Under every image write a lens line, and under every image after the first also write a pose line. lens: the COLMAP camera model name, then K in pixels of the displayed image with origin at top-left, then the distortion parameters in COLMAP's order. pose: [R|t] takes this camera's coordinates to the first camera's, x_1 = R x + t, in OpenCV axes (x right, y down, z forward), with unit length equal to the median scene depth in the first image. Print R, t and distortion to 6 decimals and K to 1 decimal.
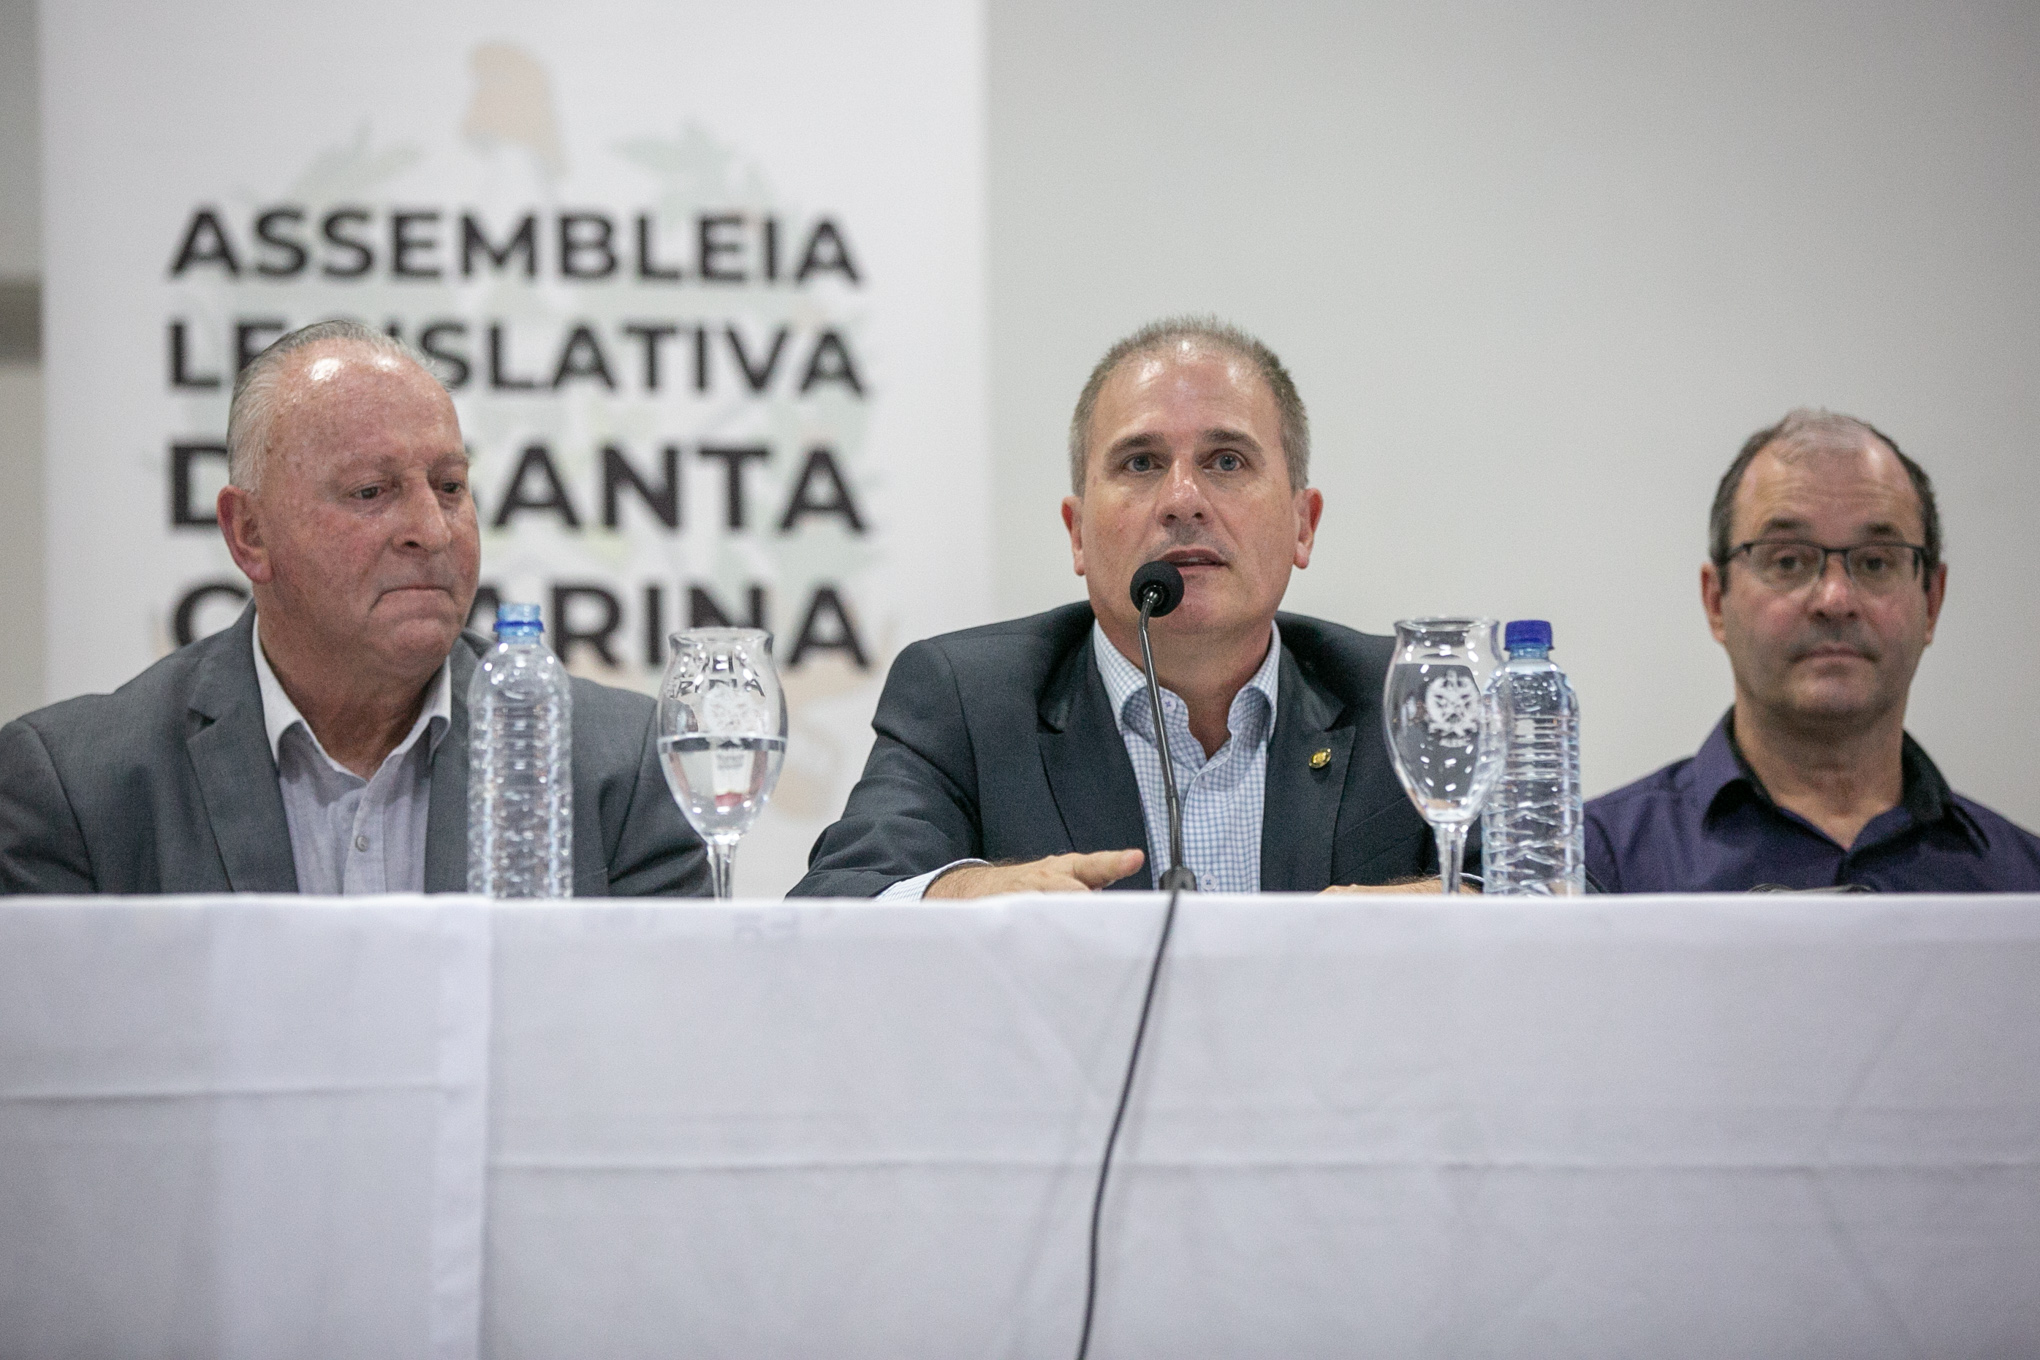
lens RADIAL K [[7231.5, 0, 1020.0], [0, 7231.5, 680.0], [0, 0, 1]] dist [0.263436, 0.952791]
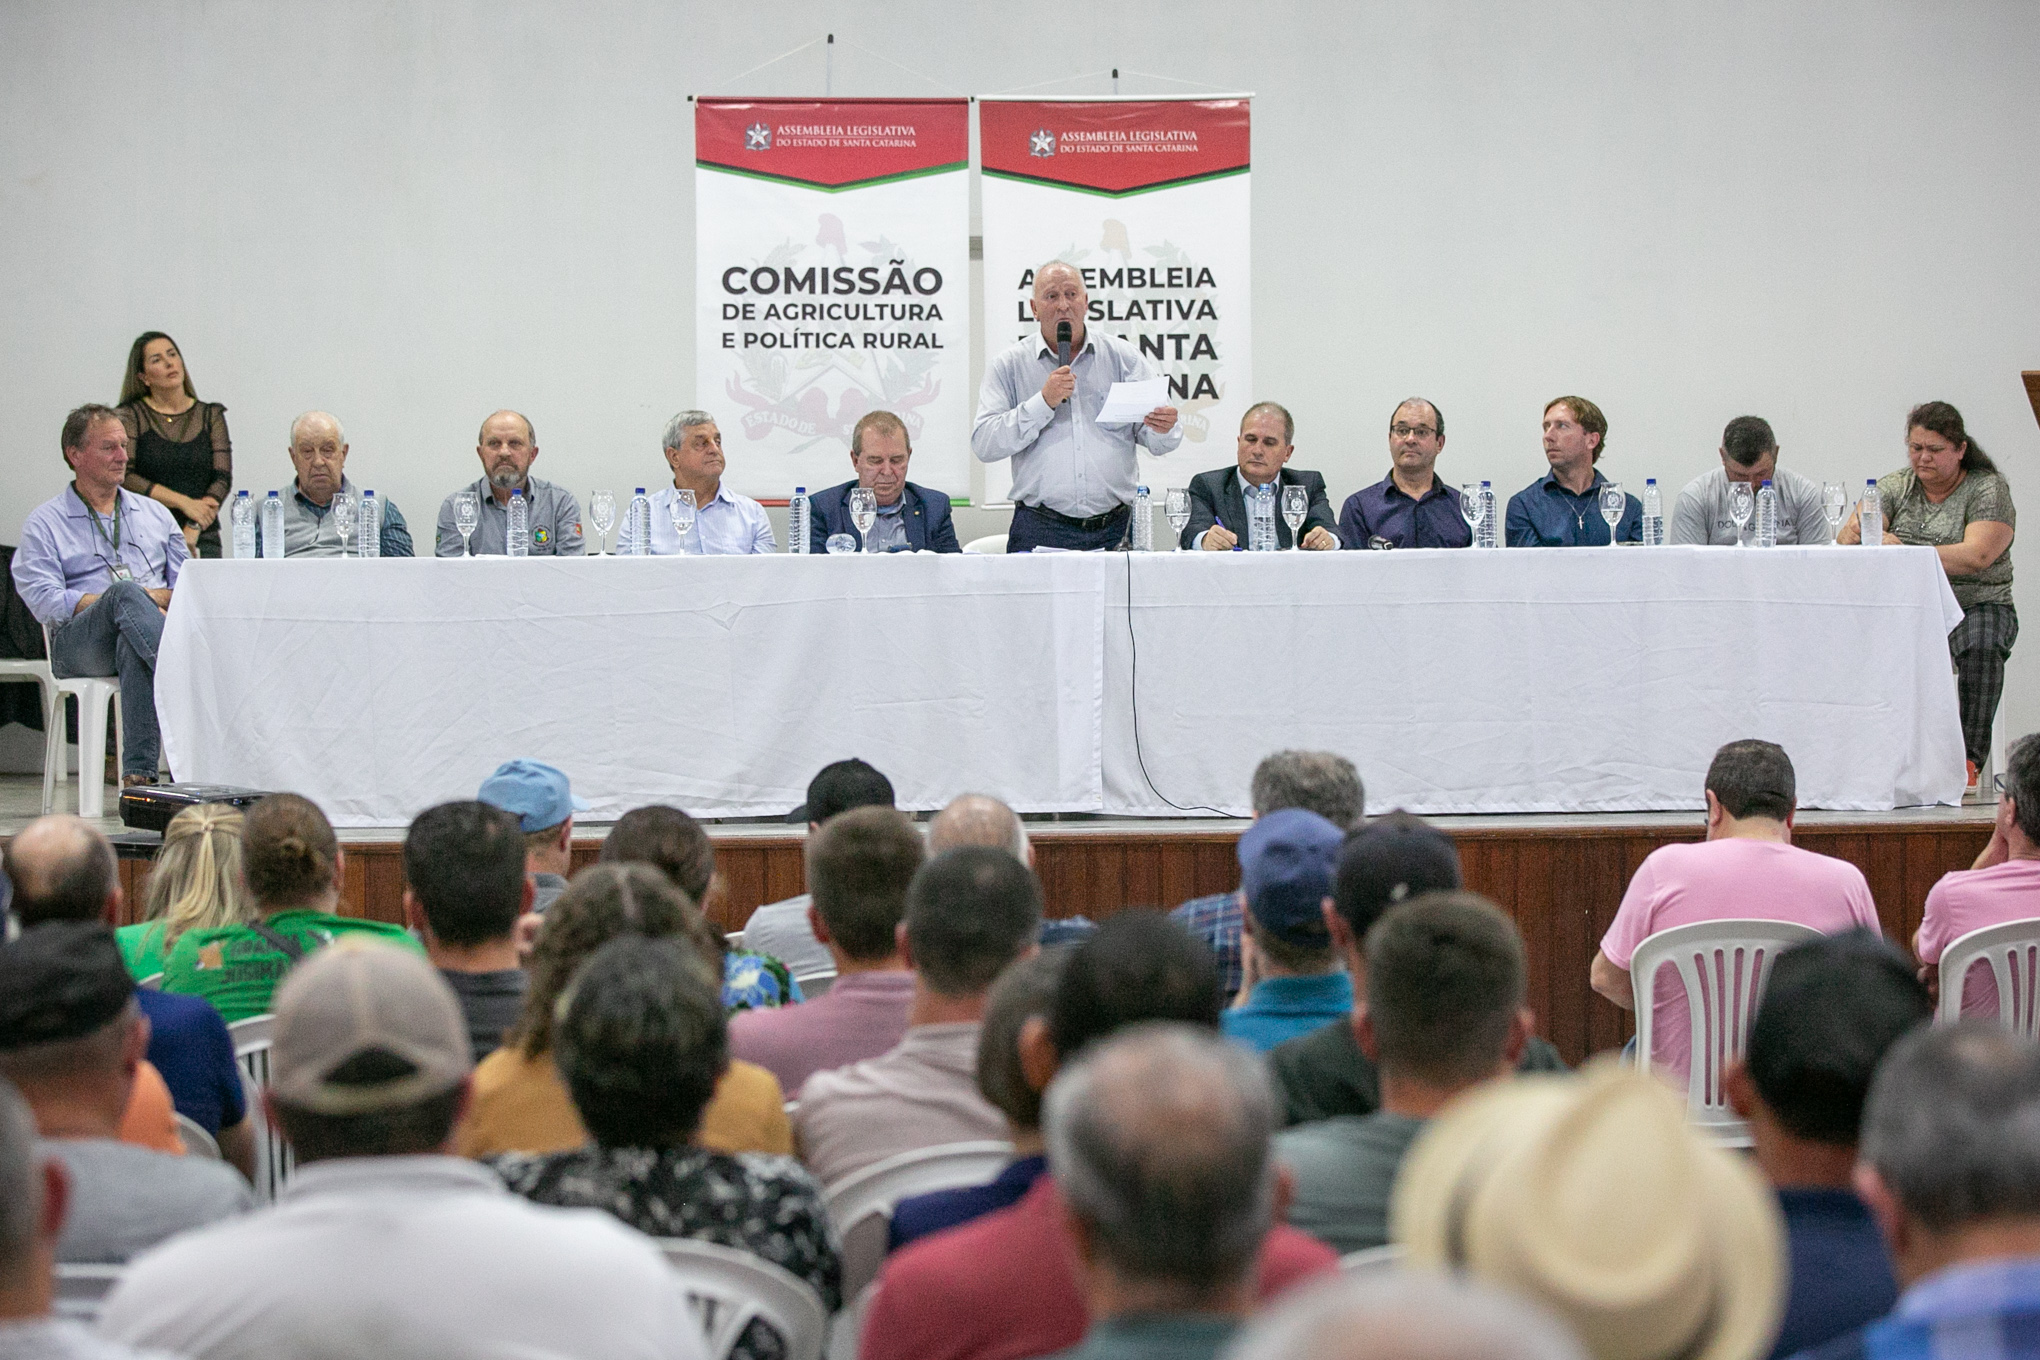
lens RADIAL K [[5495.3, 0, 1020.0], [0, 5495.3, 680.0], [0, 0, 1]] dist [-0.069376, 1.036319]
pose [[0.996533, 0.007544, -0.082854, 0.105394], [0.003737, 0.990818, 0.135152, -0.226162], [0.083113, -0.134993, 0.987355, -1.649875]]
